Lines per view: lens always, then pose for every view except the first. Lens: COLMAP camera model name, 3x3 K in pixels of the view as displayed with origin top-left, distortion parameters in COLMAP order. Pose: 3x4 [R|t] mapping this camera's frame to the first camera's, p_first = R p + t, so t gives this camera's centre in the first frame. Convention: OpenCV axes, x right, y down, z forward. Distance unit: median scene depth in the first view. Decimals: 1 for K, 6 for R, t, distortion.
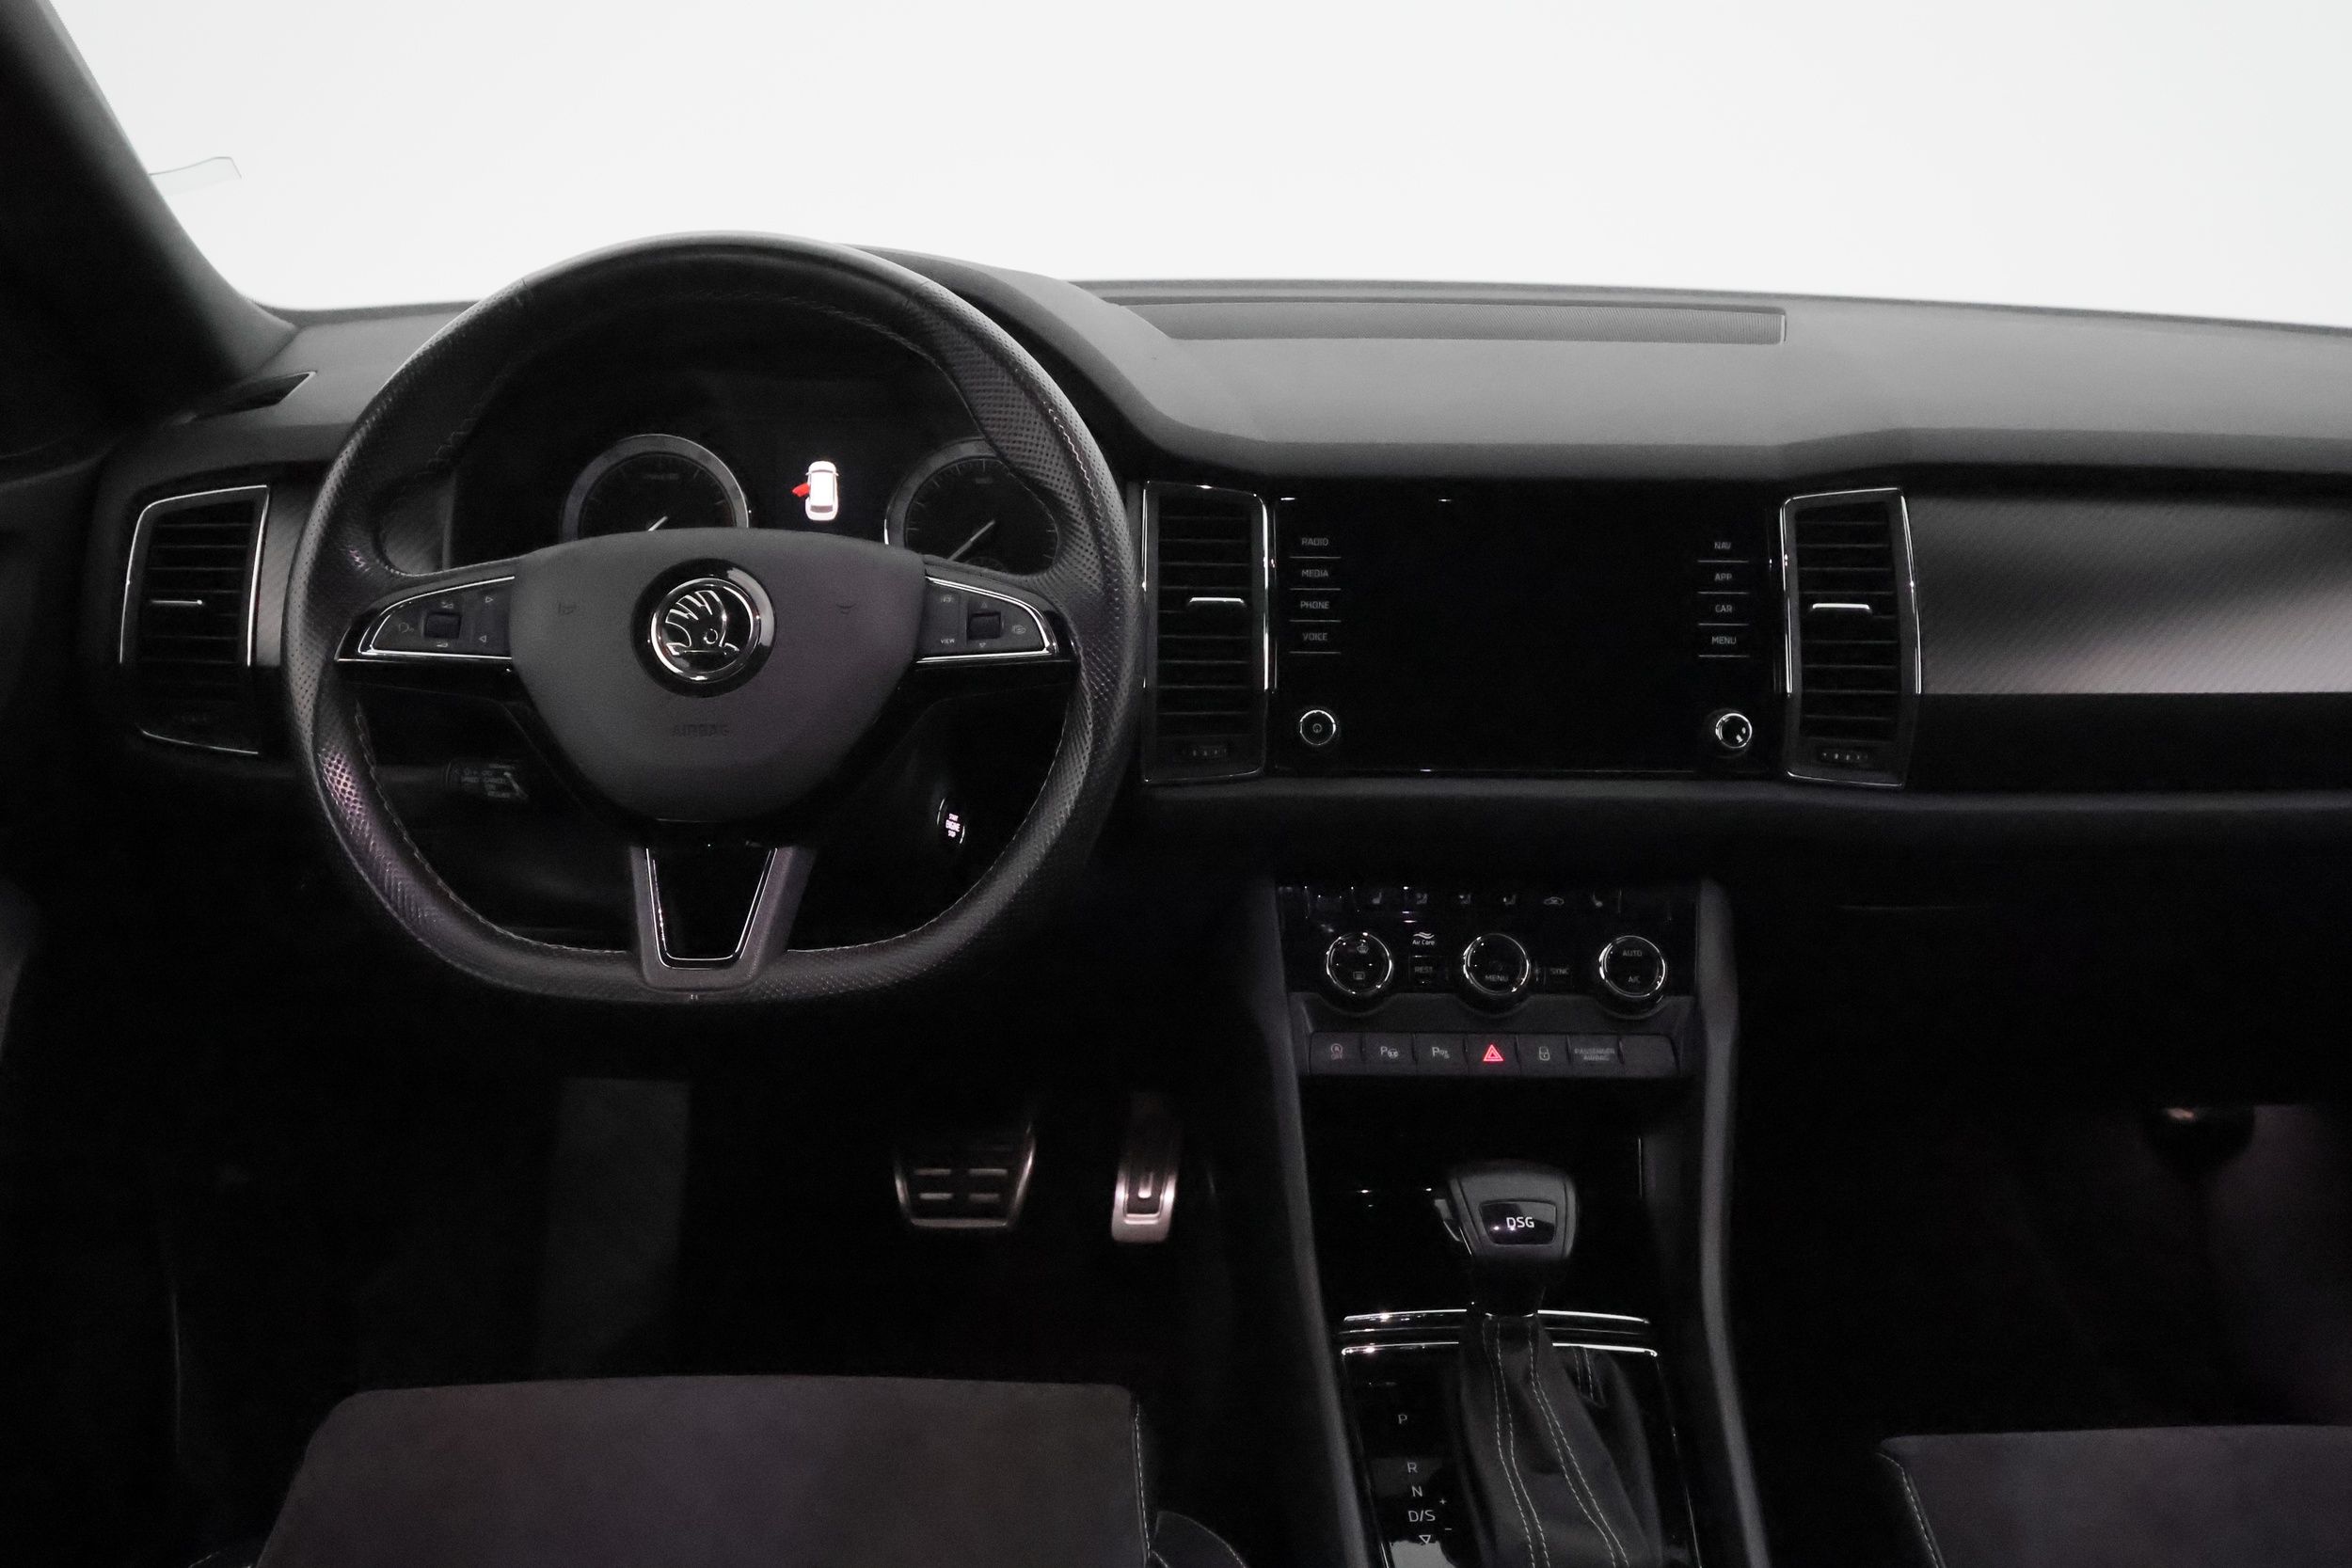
lens RADIAL K [[1824.3, 0, 1176.0], [0, 1824.3, 784.0], [0, 0, 1]] dist [-0.005455, 0.006947]
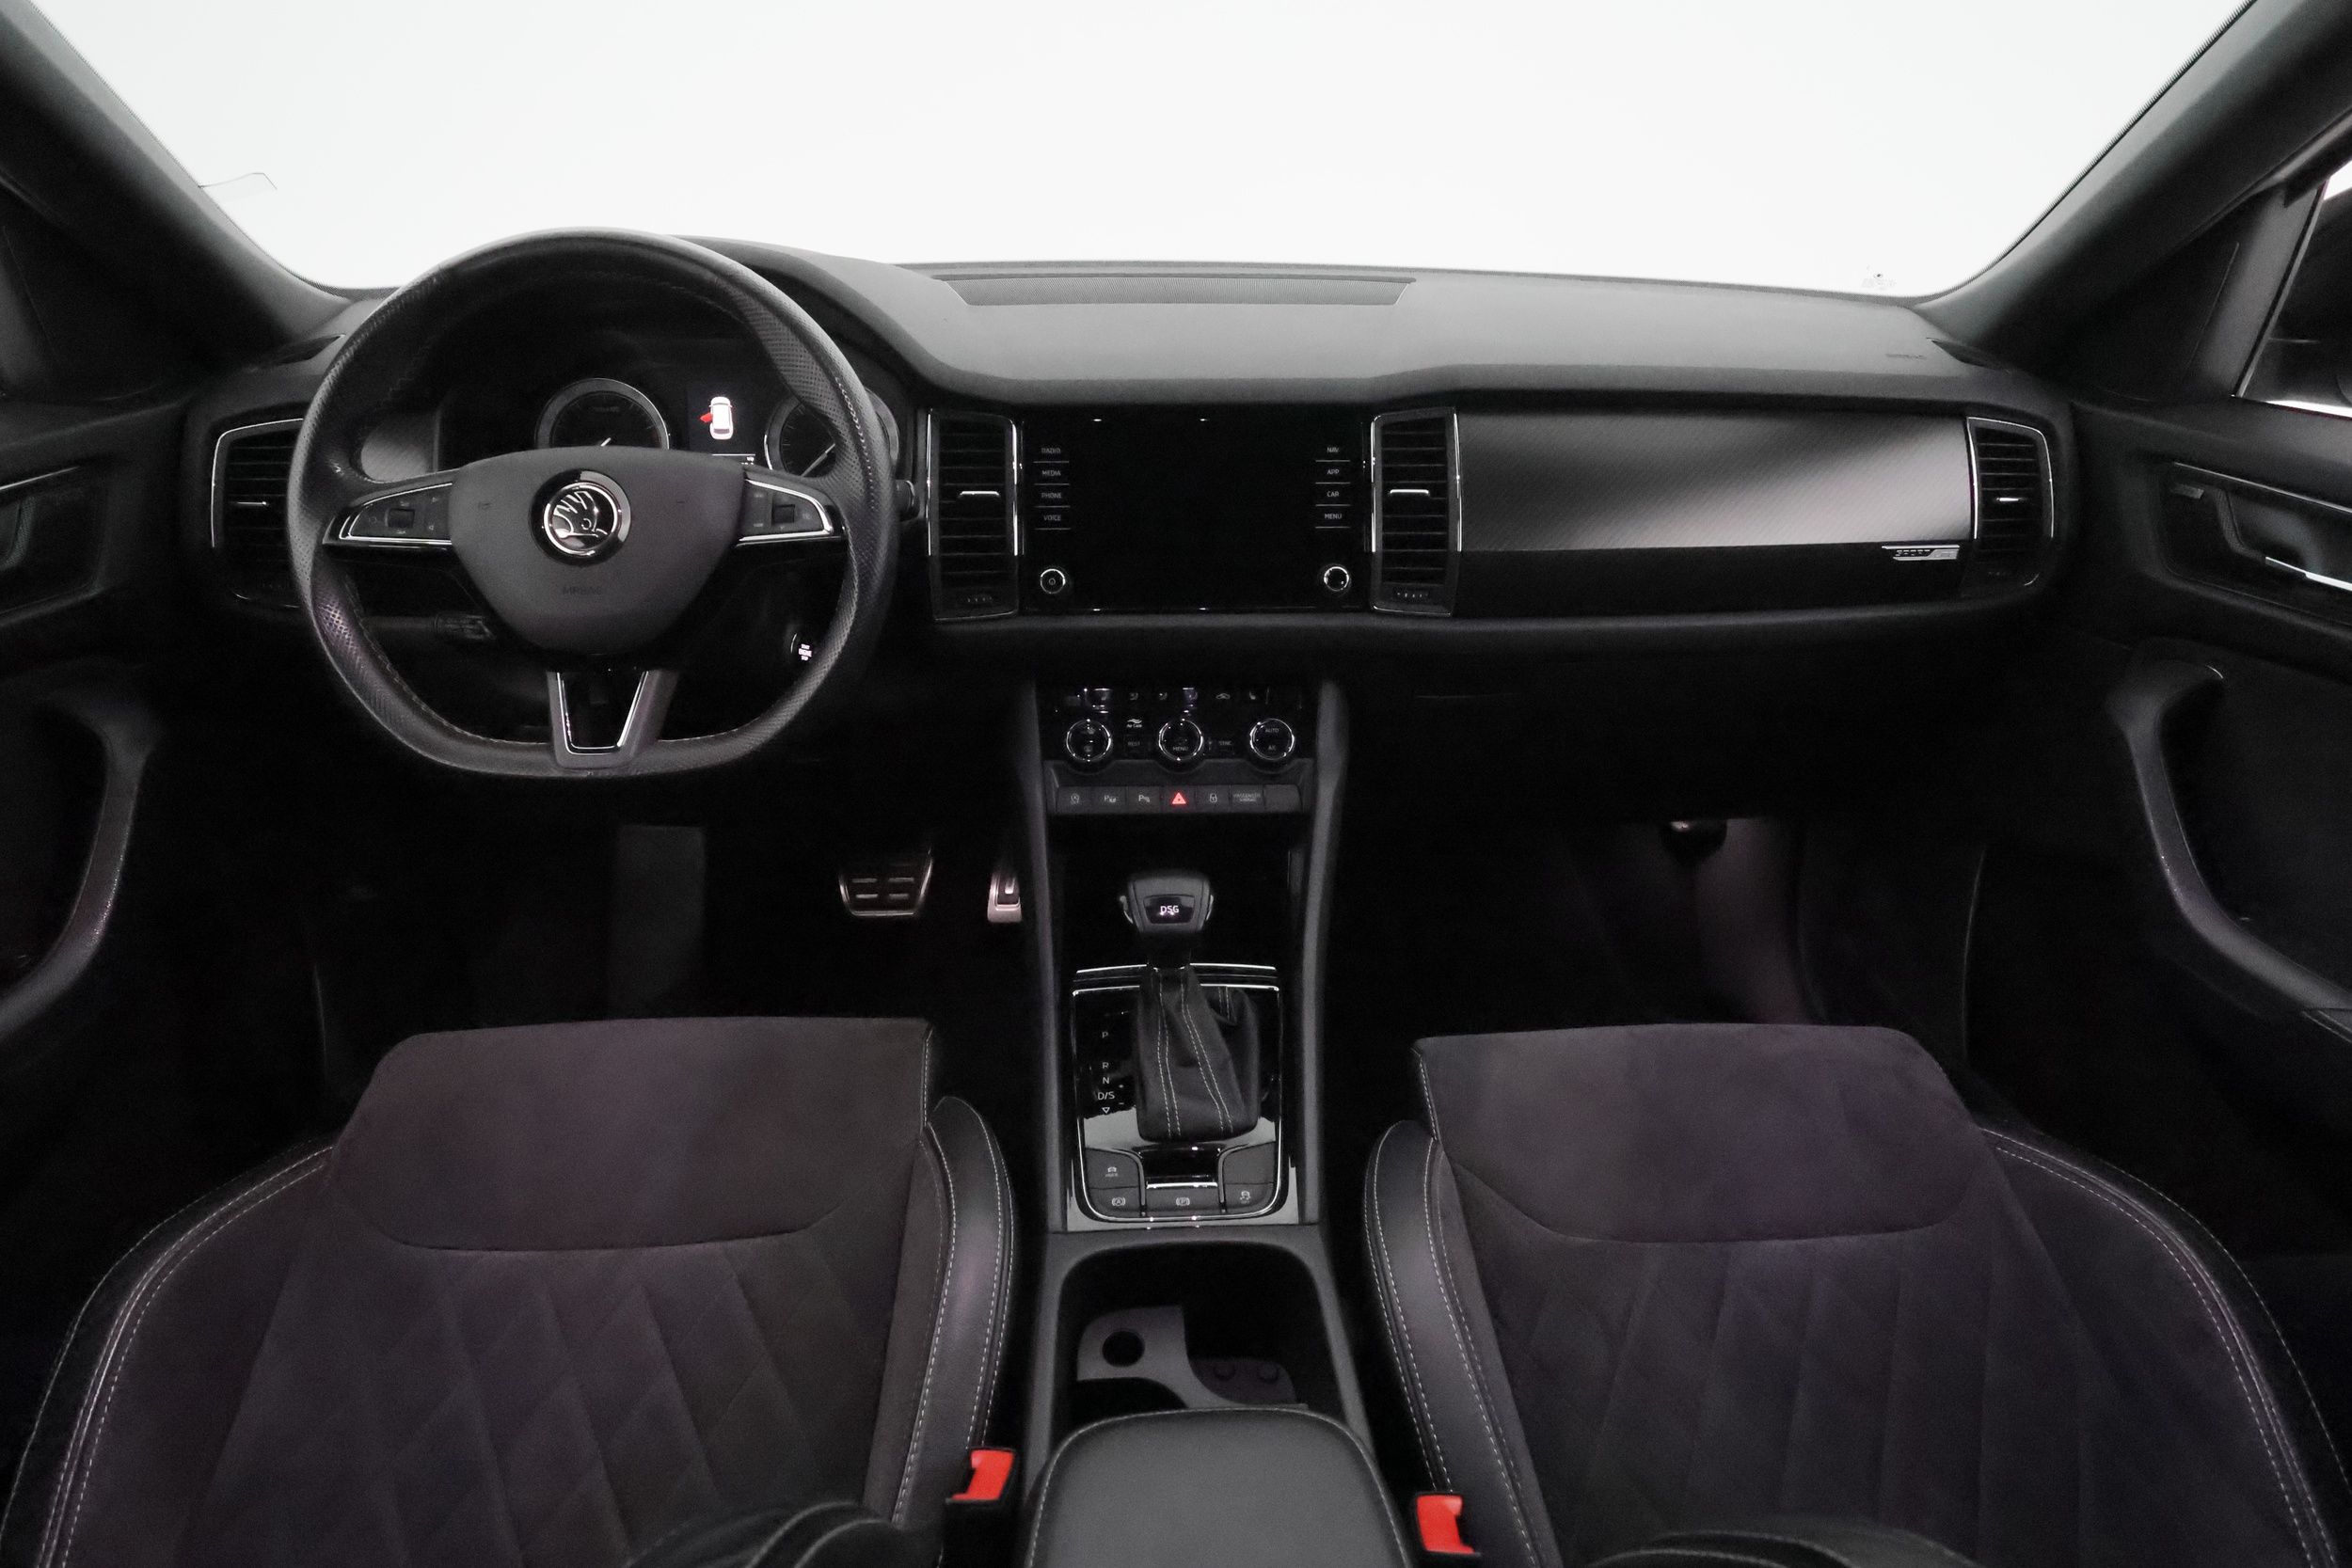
lens RADIAL K [[1205.1, 0, 1176.0], [0, 1205.1, 784.0], [0, 0, 1]] dist [-0.000406, -0.000142]
pose [[0.999511, -0.019294, 0.024621, 0.149040], [0.015724, 0.990345, 0.137729, -0.001229], [-0.027041, -0.137274, 0.990164, 0.016270]]
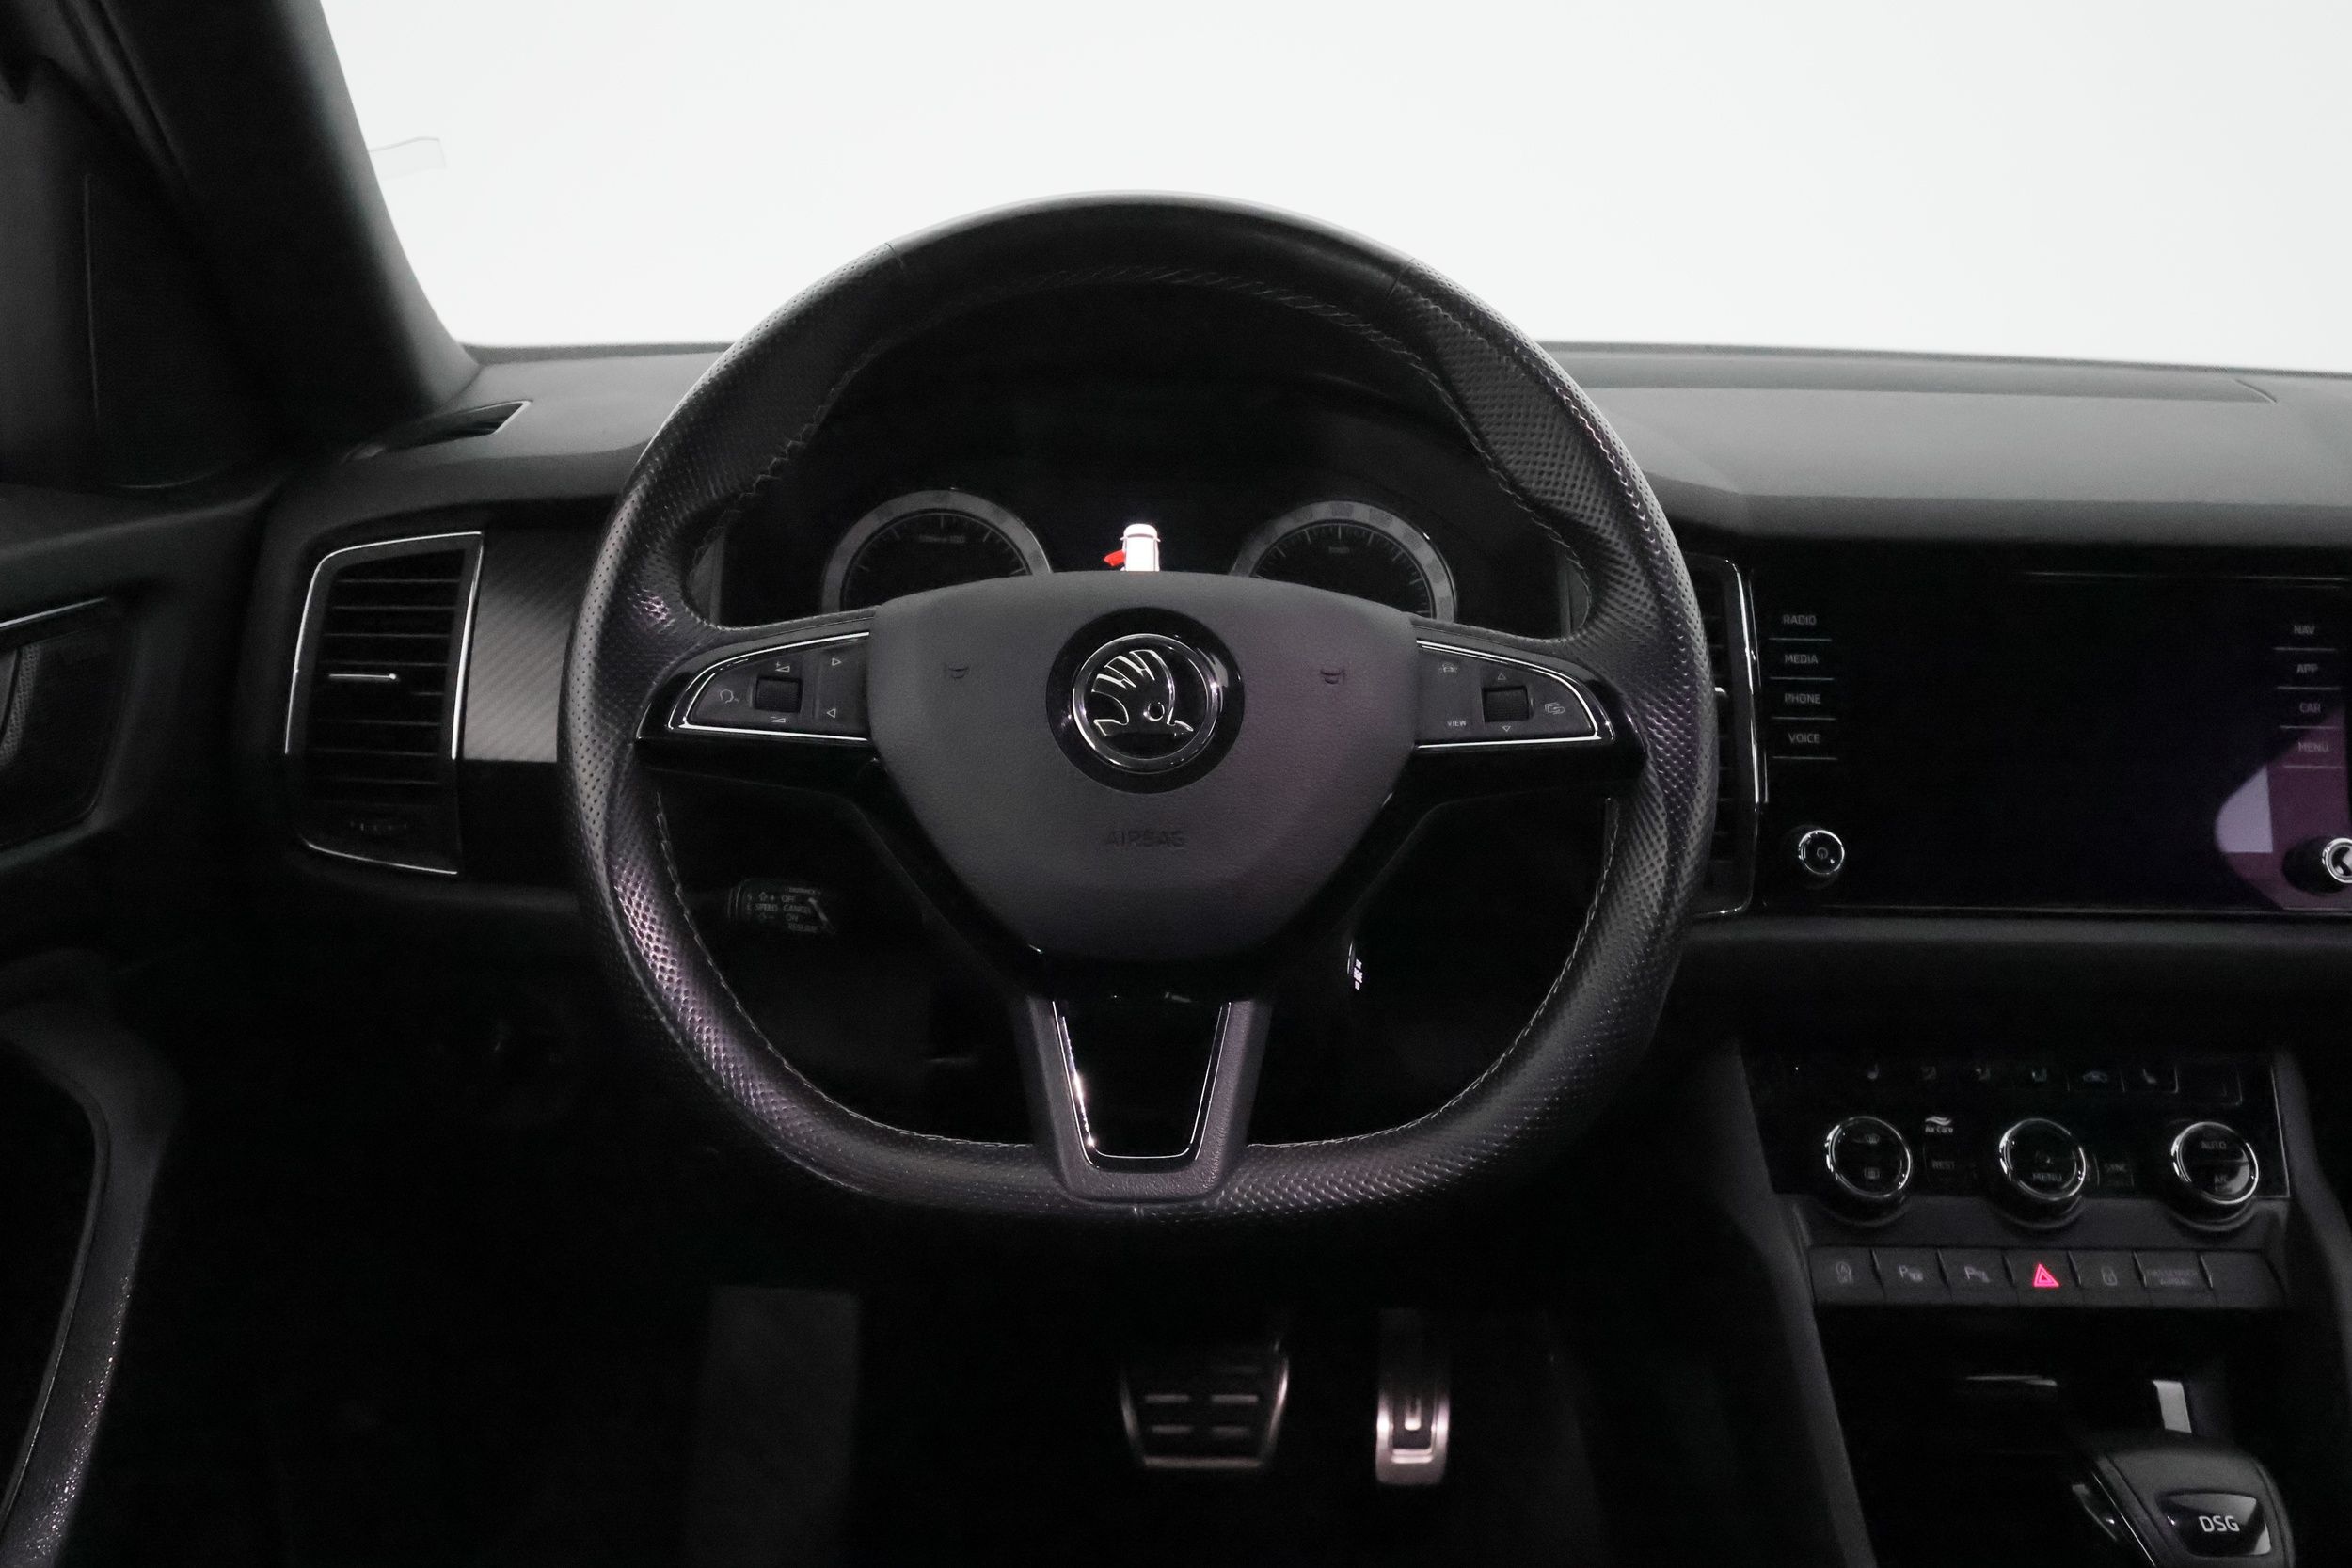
lens RADIAL K [[1824.3, 0, 1176.0], [0, 1824.3, 784.0], [0, 0, 1]] dist [-0.005455, 0.006947]
pose [[0.999794, 0.009253, 0.018067, -0.213170], [-0.007656, 0.996215, -0.086584, 0.009856], [-0.018800, 0.086428, 0.996081, 0.222358]]
